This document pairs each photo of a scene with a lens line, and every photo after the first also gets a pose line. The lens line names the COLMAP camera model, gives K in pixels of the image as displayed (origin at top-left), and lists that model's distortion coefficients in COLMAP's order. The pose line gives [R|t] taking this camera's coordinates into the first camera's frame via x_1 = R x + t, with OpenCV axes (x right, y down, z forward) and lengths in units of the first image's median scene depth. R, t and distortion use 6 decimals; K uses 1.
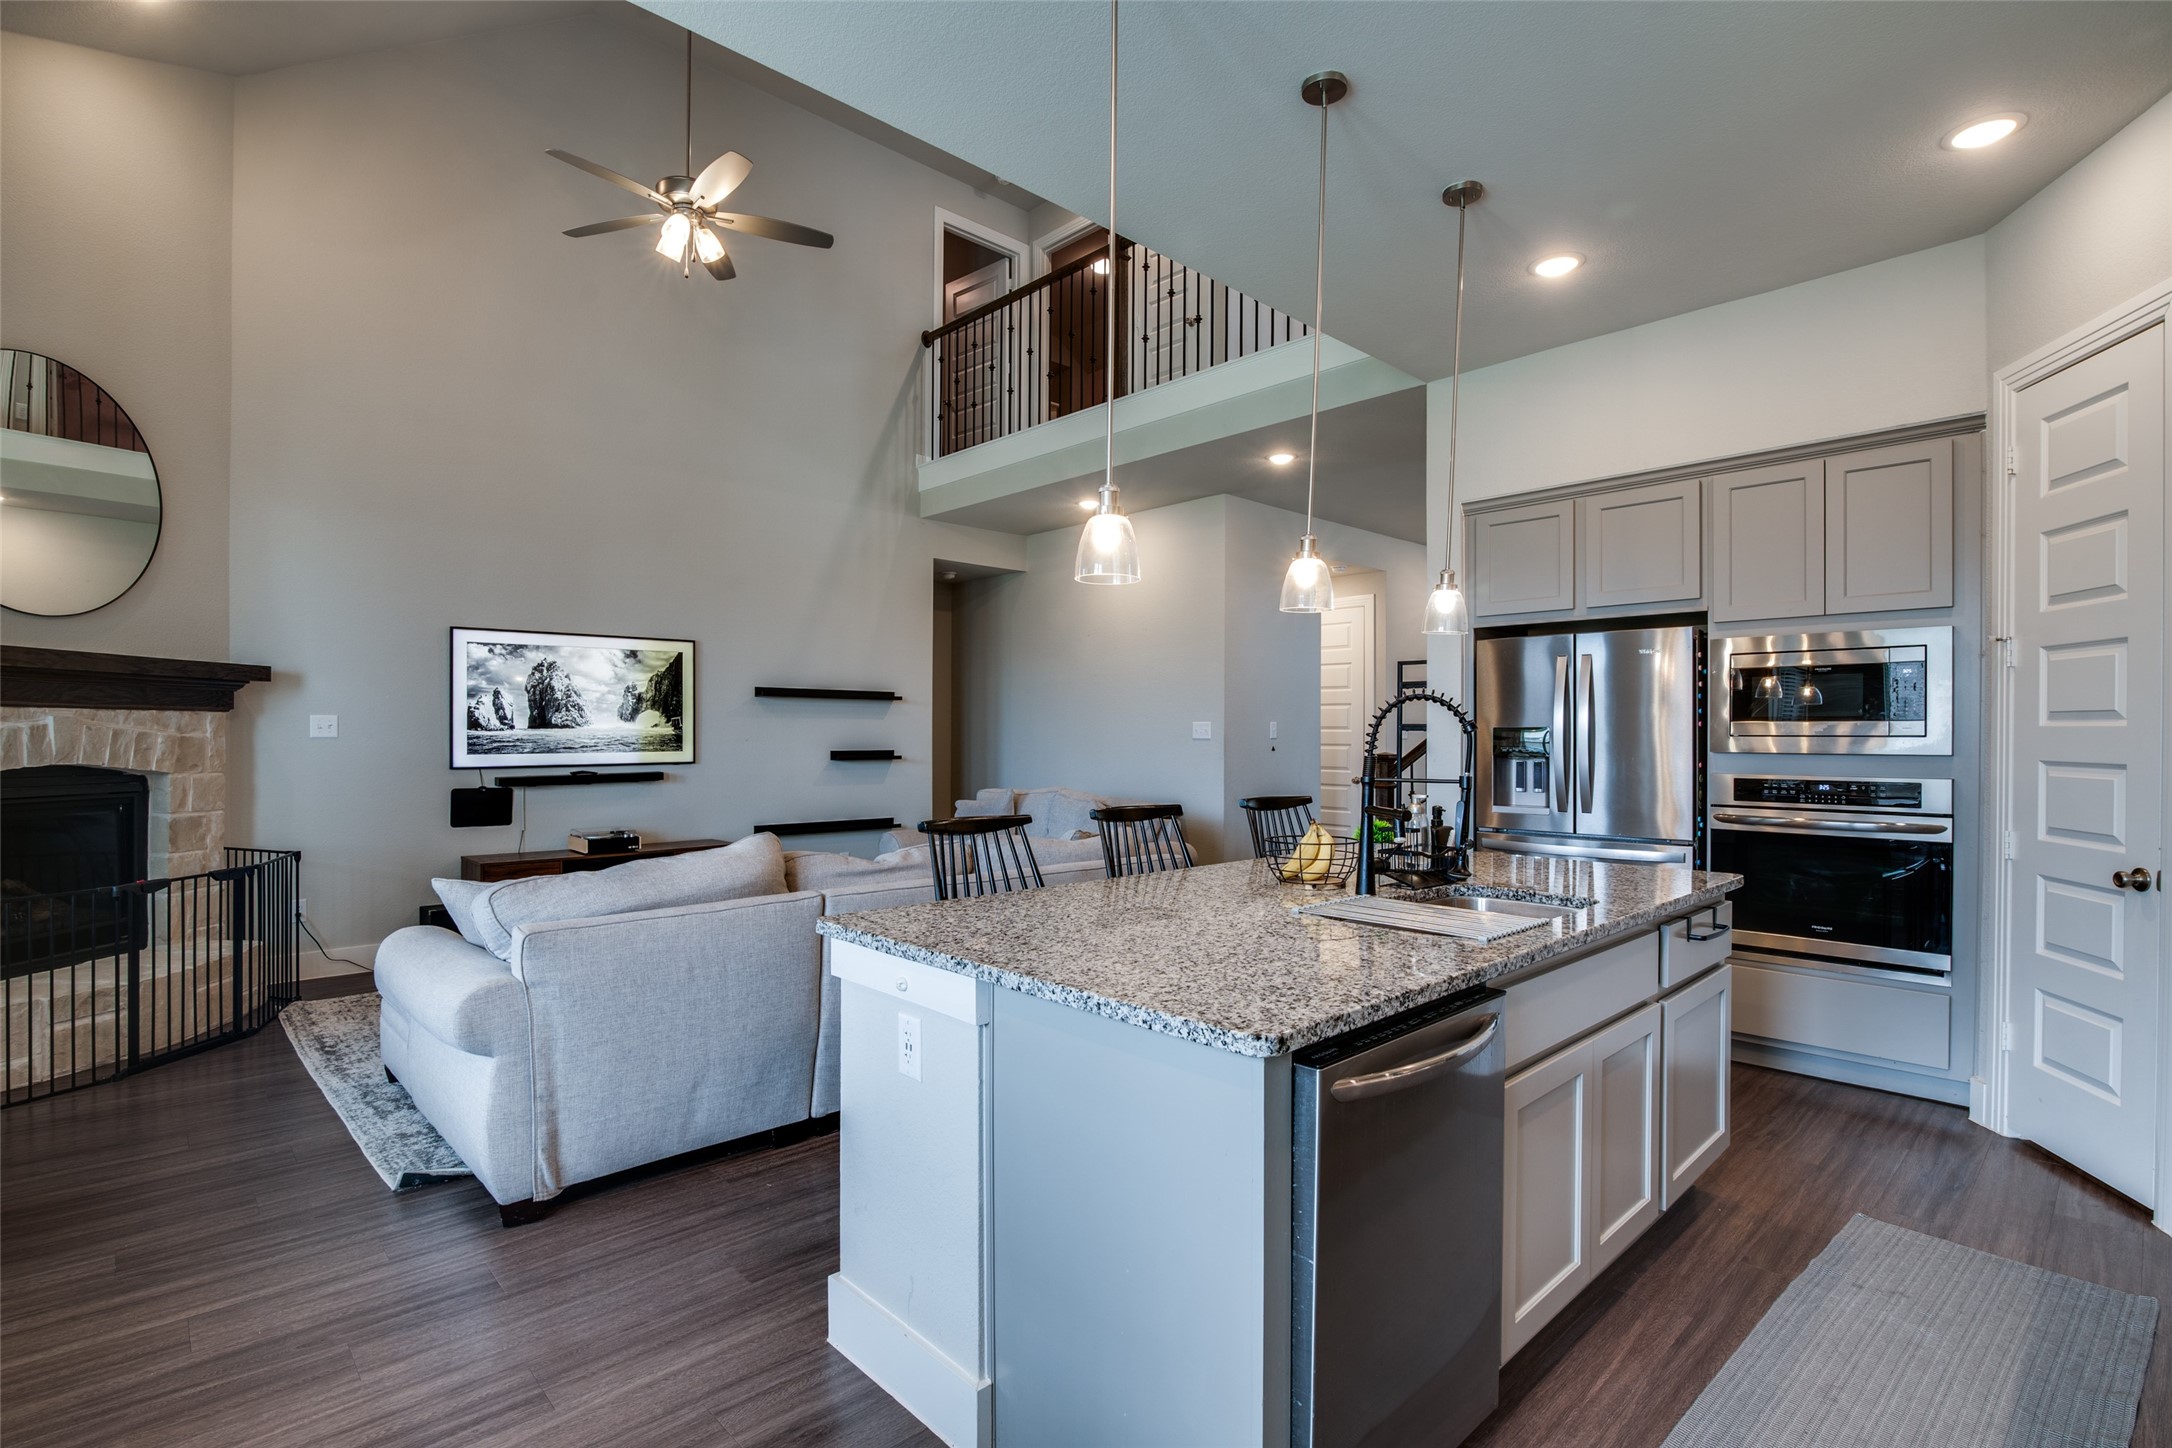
lens RADIAL K [[1026.8, 0, 1074.3], [0, 1026.8, 732.8], [0, 0, 1]] dist [-0.018738, 0.001070]
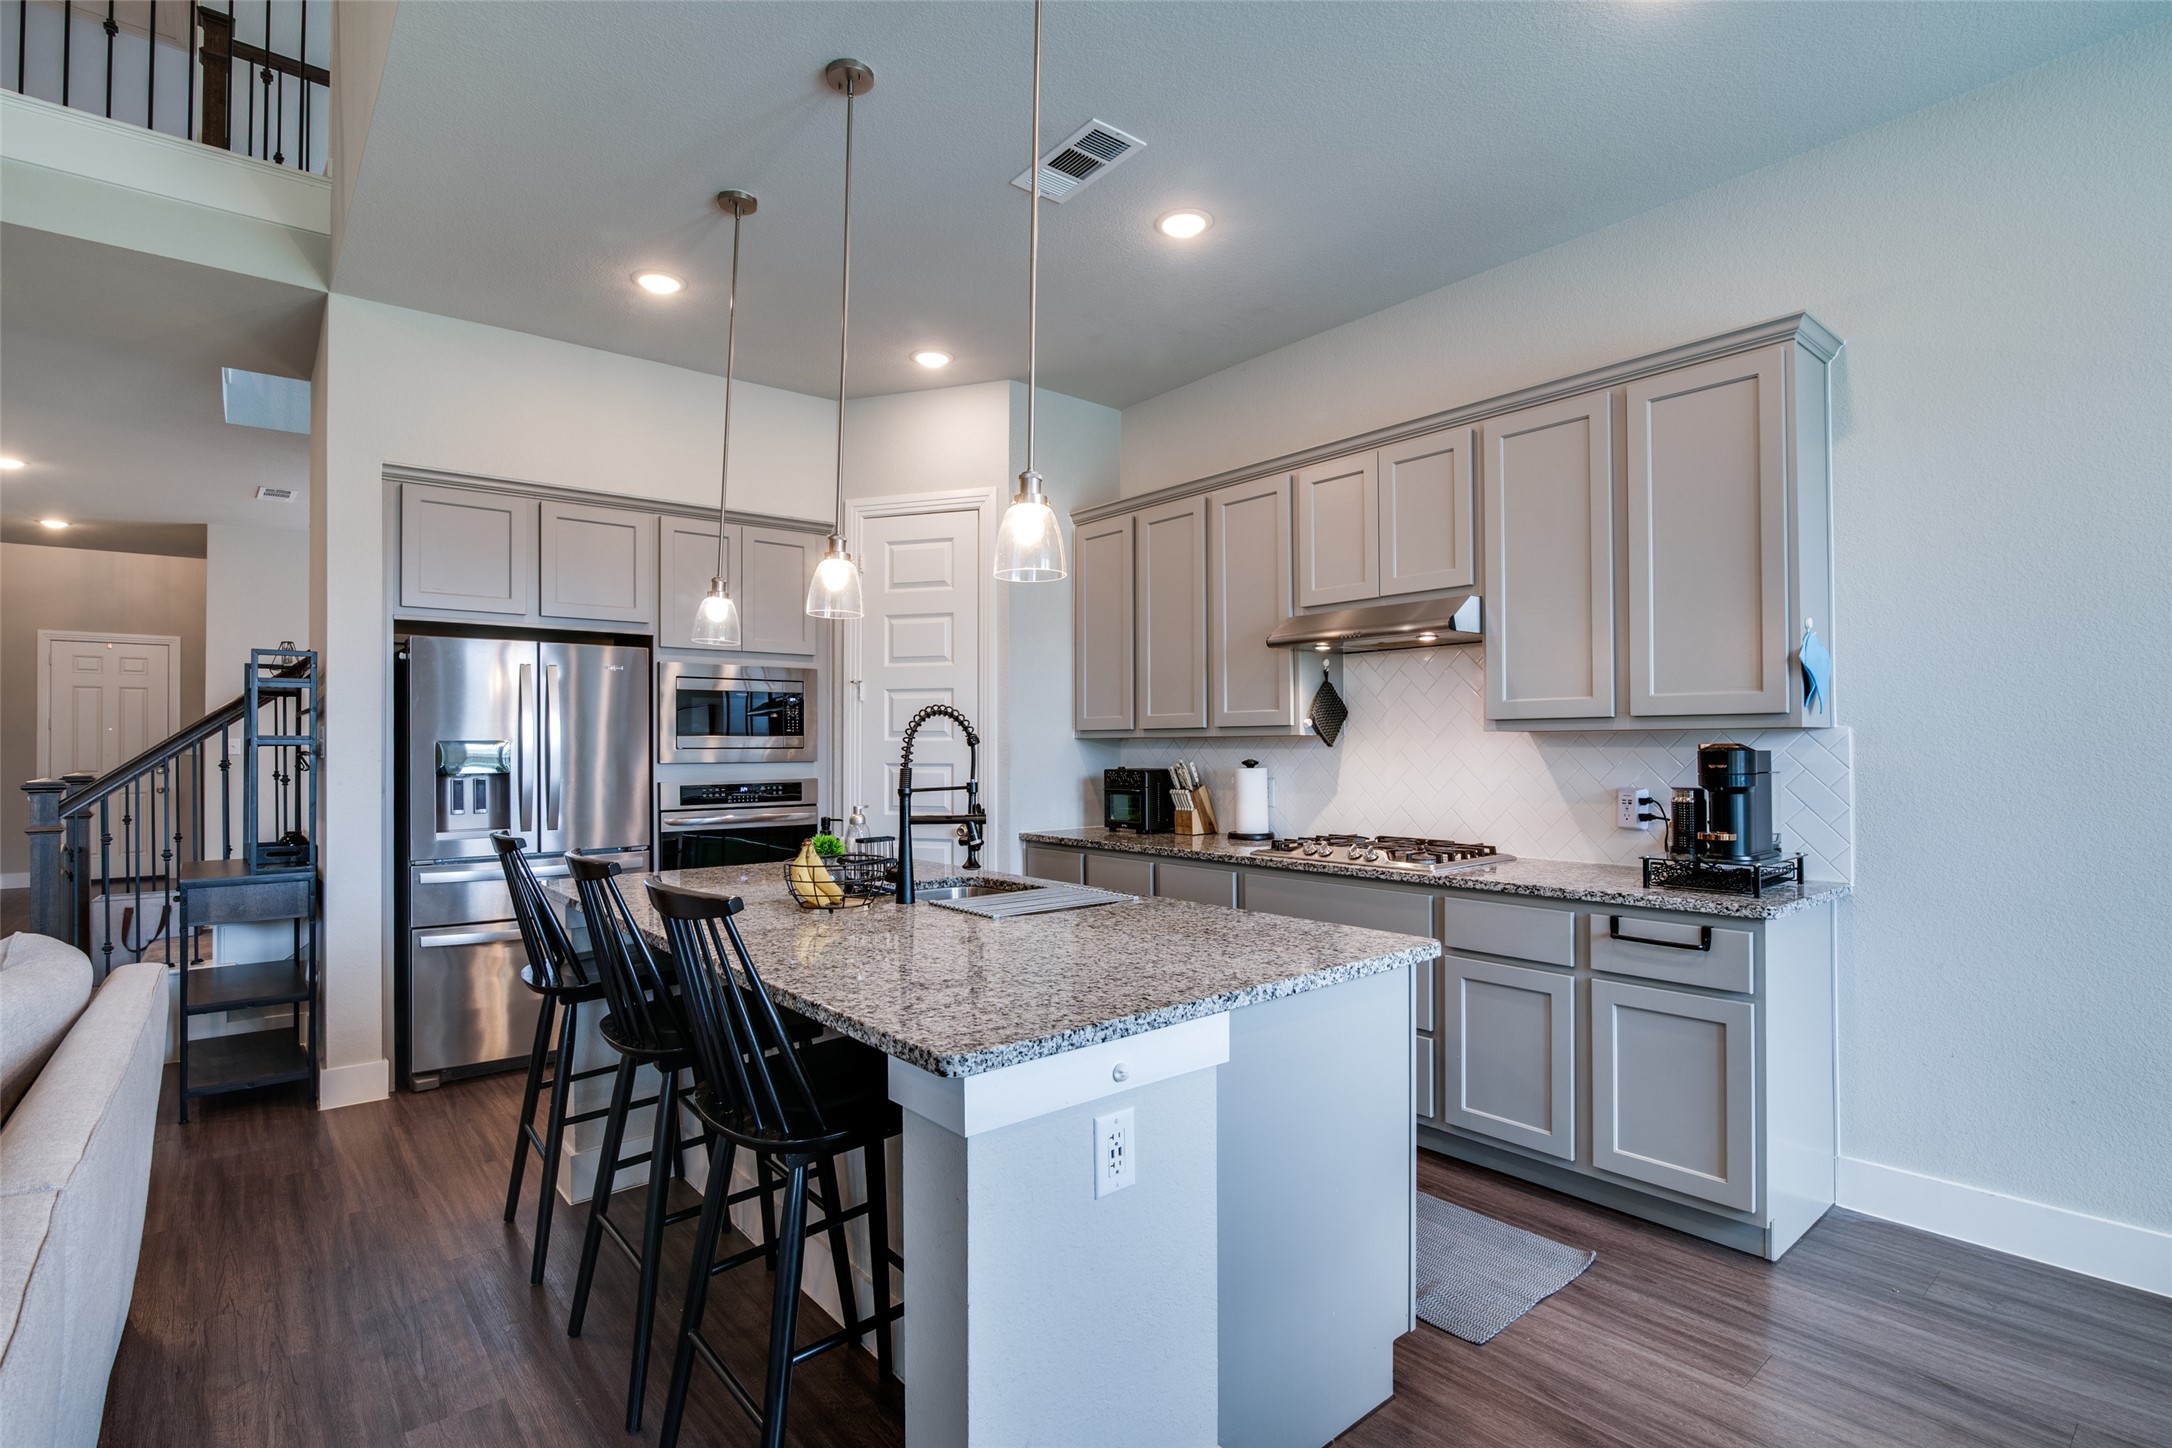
lens RADIAL K [[1025.9, 0, 1081.4], [0, 1025.9, 728.2], [0, 0, 1]] dist [-0.019689, 0.000526]
pose [[0.055799, 0.014612, 0.998335, -0.393893], [0.003772, 0.999883, -0.014846, -0.001043], [-0.998435, 0.004594, 0.055737, 0.411717]]
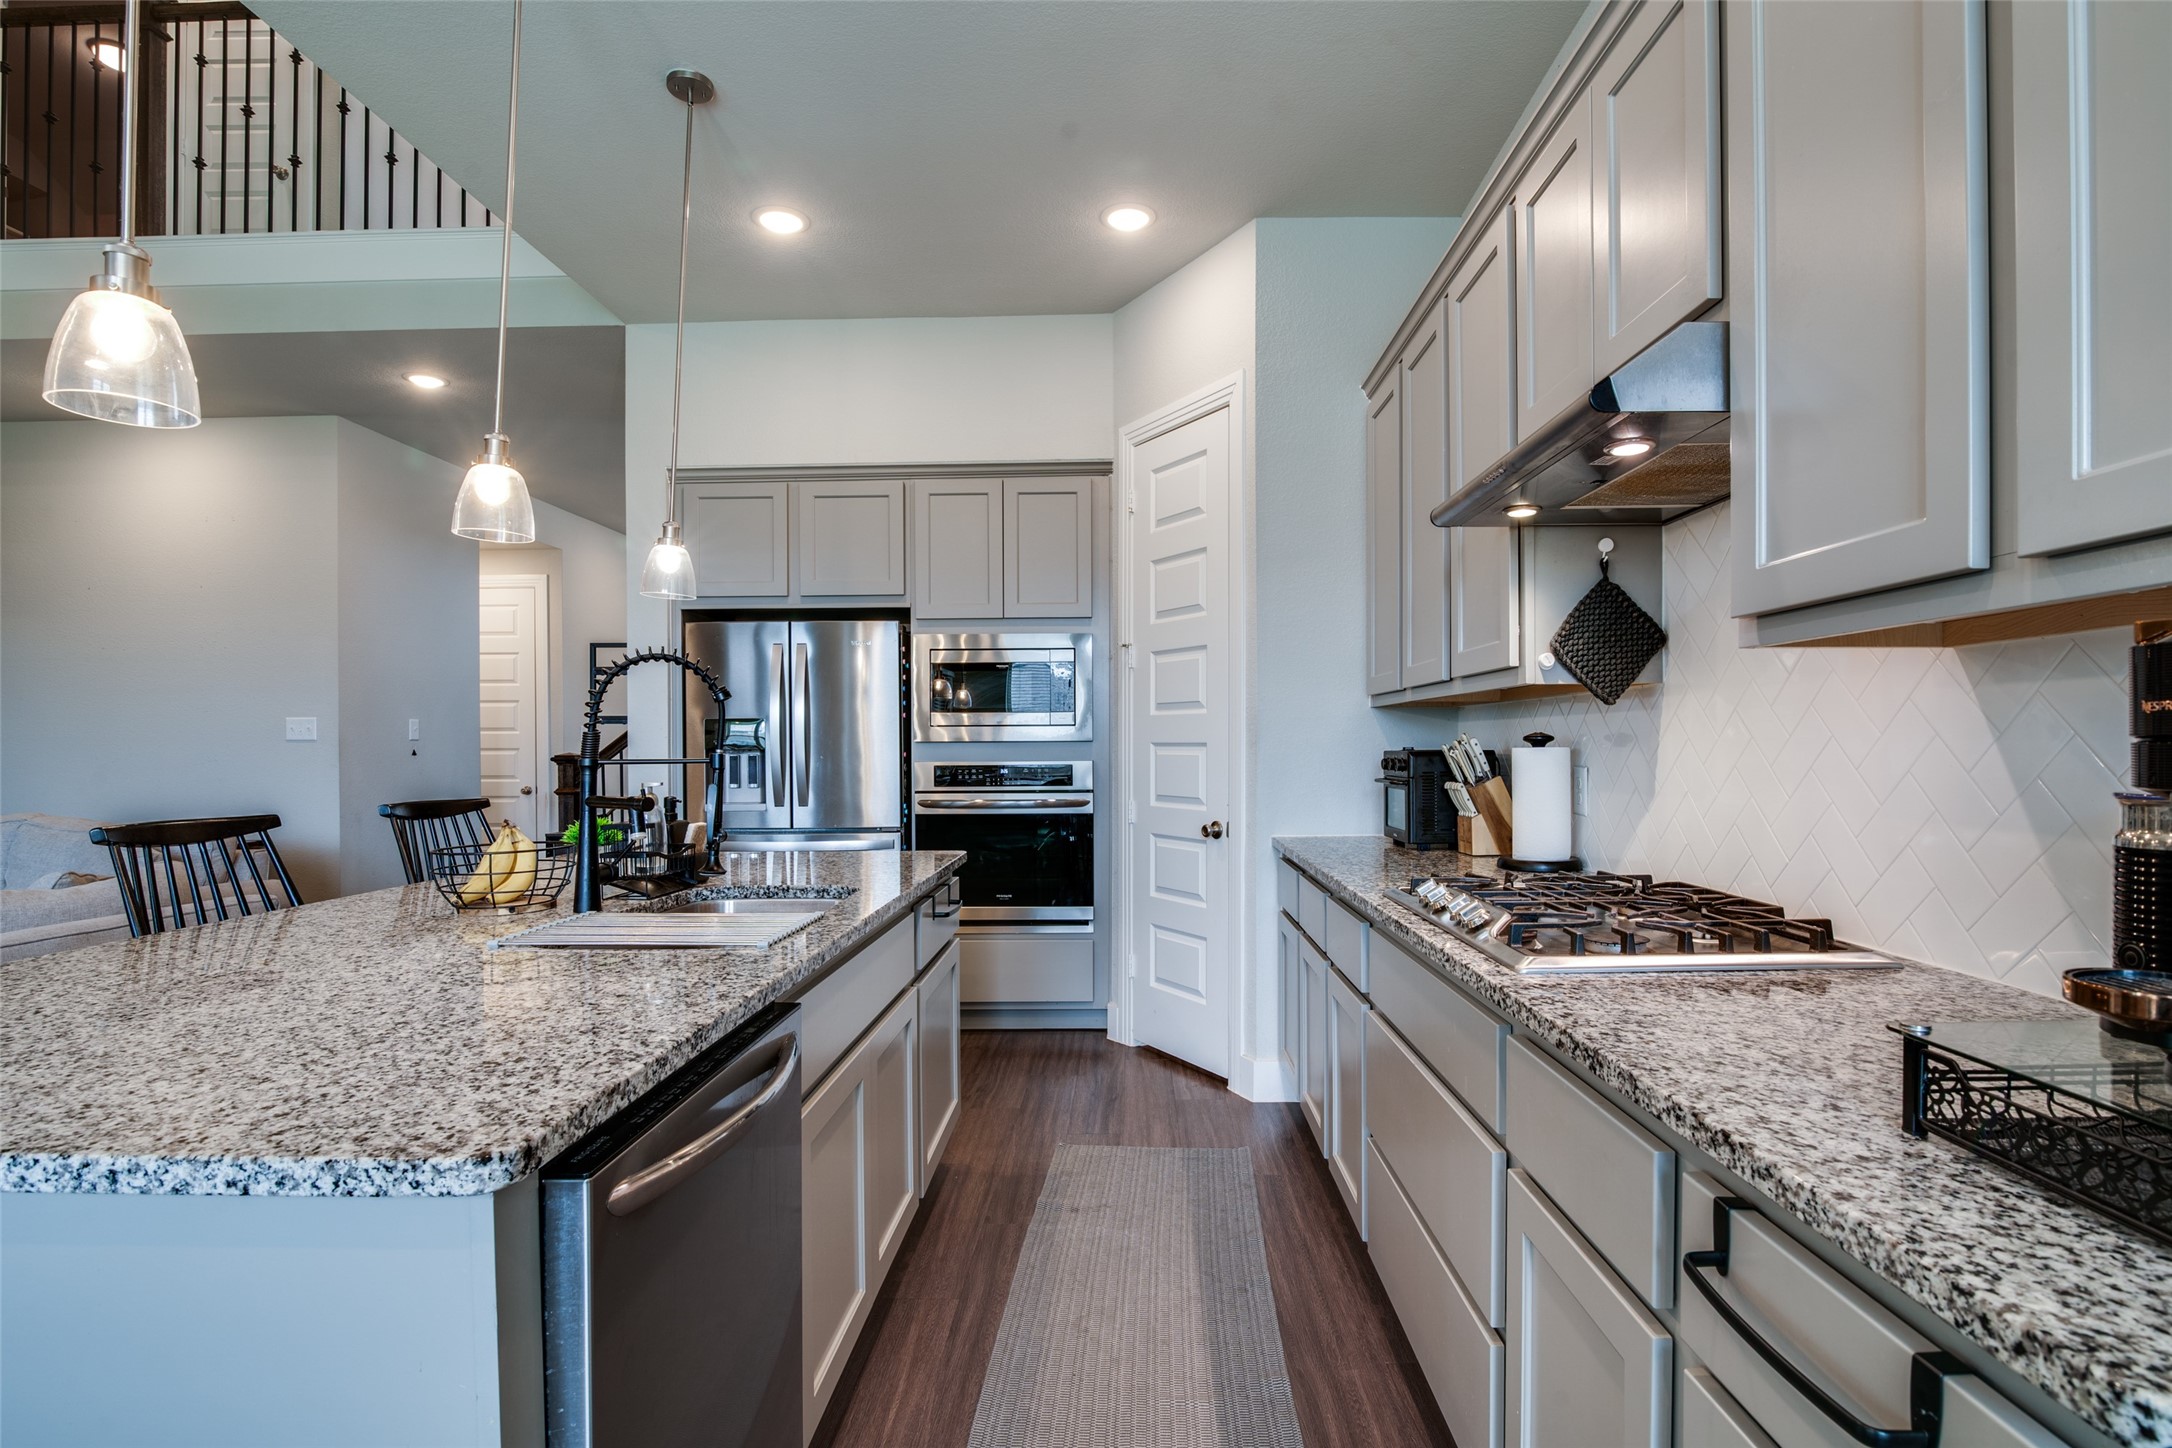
lens RADIAL K [[1030.1, 0, 1117.8], [0, 1030.1, 749.4], [0, 0, 1]] dist [-0.015312, 0.001560]
pose [[0.694069, -0.010490, 0.719832, 0.003297], [0.006745, 0.999945, 0.008068, 0.017024], [-0.719877, -0.000744, 0.694101, 0.093912]]
